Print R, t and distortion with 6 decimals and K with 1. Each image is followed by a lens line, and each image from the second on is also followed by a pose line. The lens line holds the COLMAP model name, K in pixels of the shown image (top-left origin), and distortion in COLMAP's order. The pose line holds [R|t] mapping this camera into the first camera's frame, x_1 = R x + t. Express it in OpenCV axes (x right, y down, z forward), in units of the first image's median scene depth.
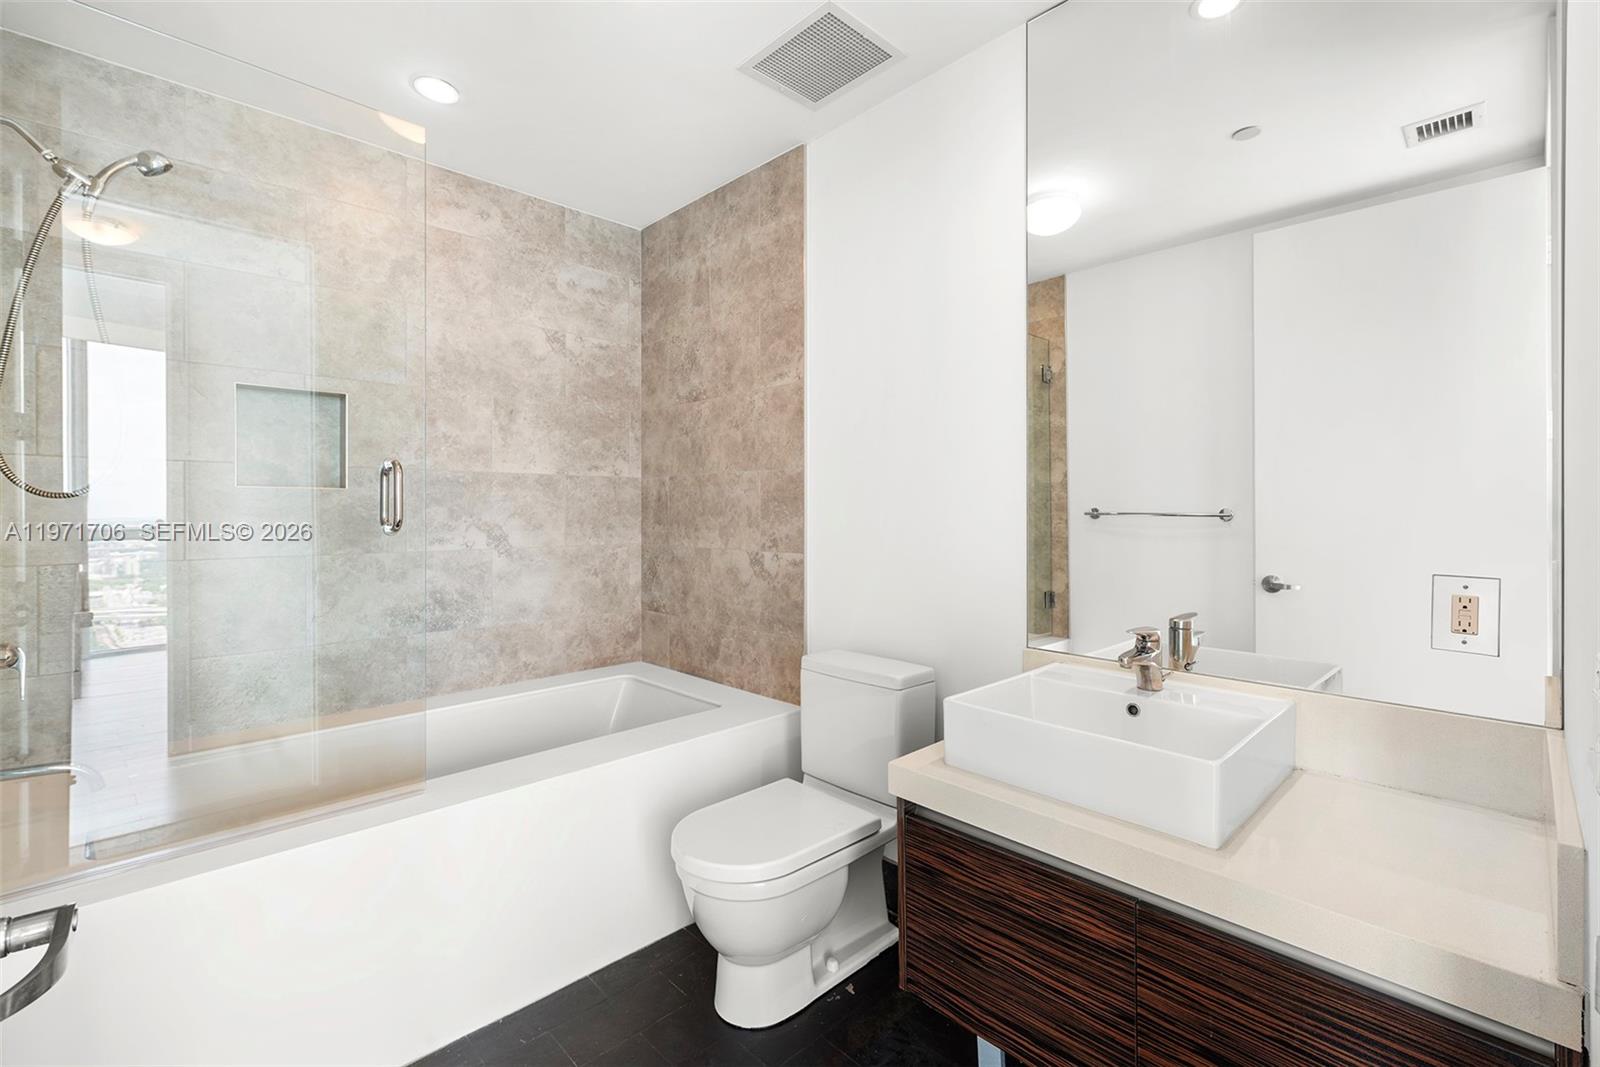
lens RADIAL K [[707.3, 0, 800.5], [0, 707.3, 506.9], [0, 0, 1]] dist [0.004208, -0.000579]
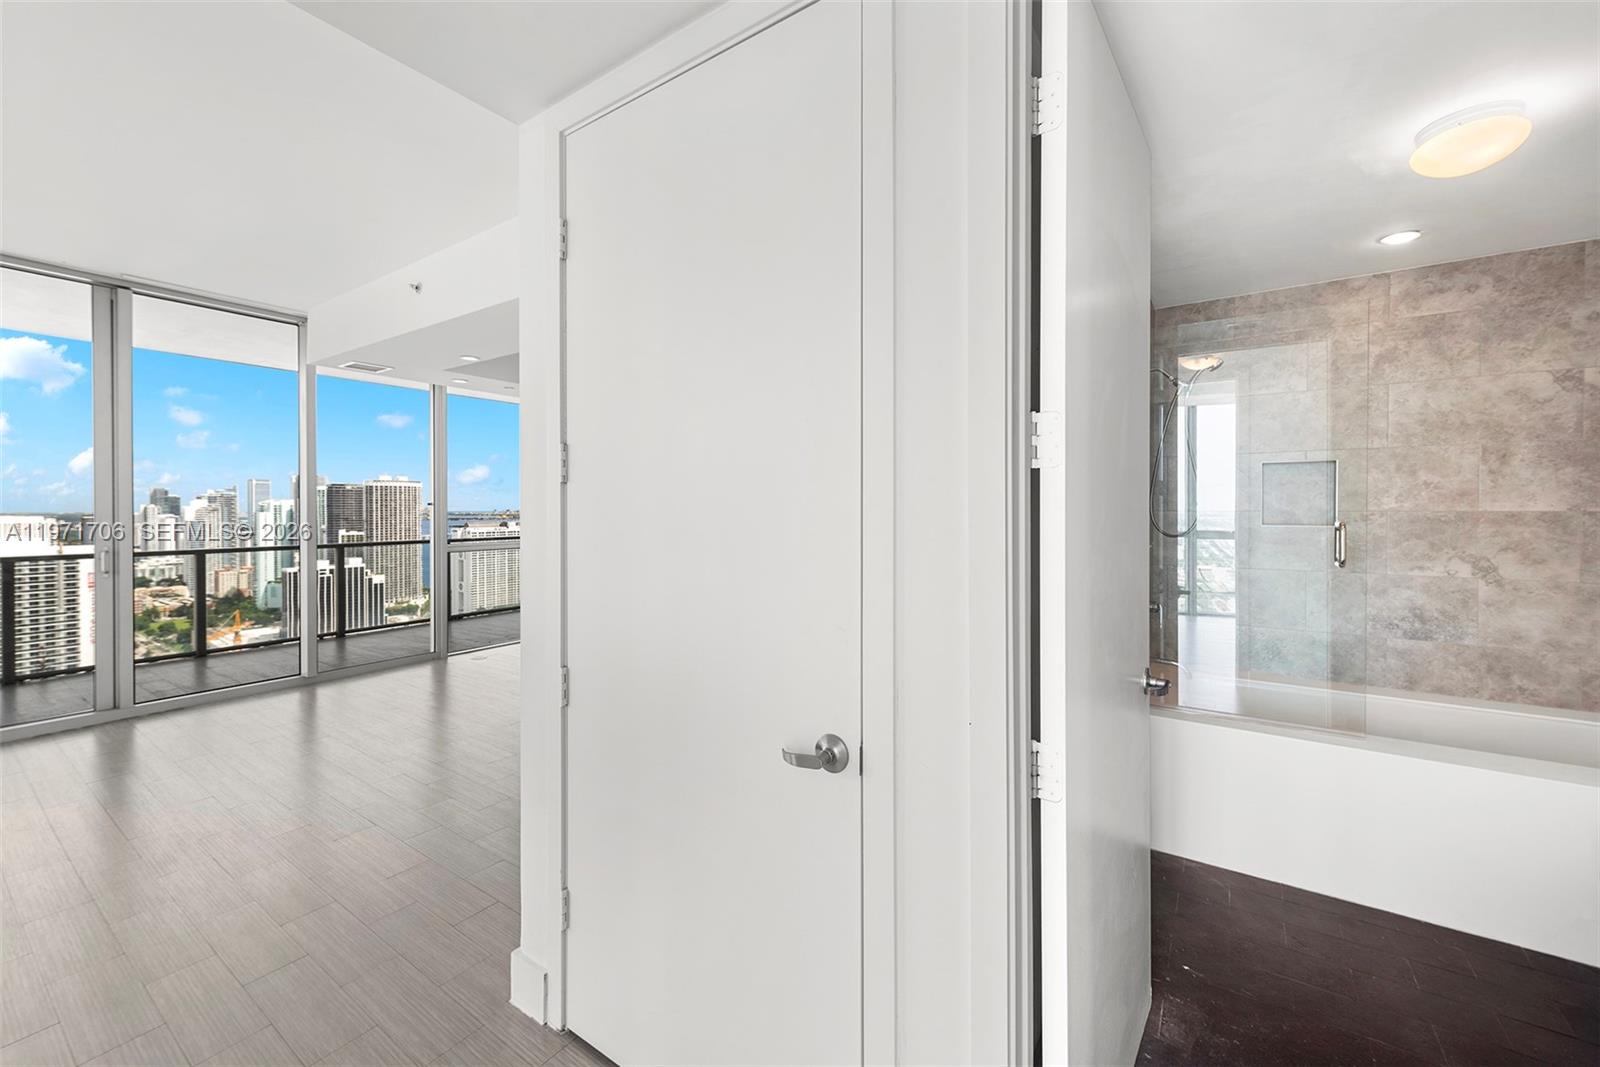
lens RADIAL K [[637.4, 0, 811.1], [0, 637.4, 515.7], [0, 0, 1]] dist [0.009788, -0.002783]
pose [[0.233574, 0.016445, -0.972200, 0.322089], [0.004696, 0.999826, 0.018040, -0.066251], [0.972328, -0.008779, 0.233456, -0.289927]]
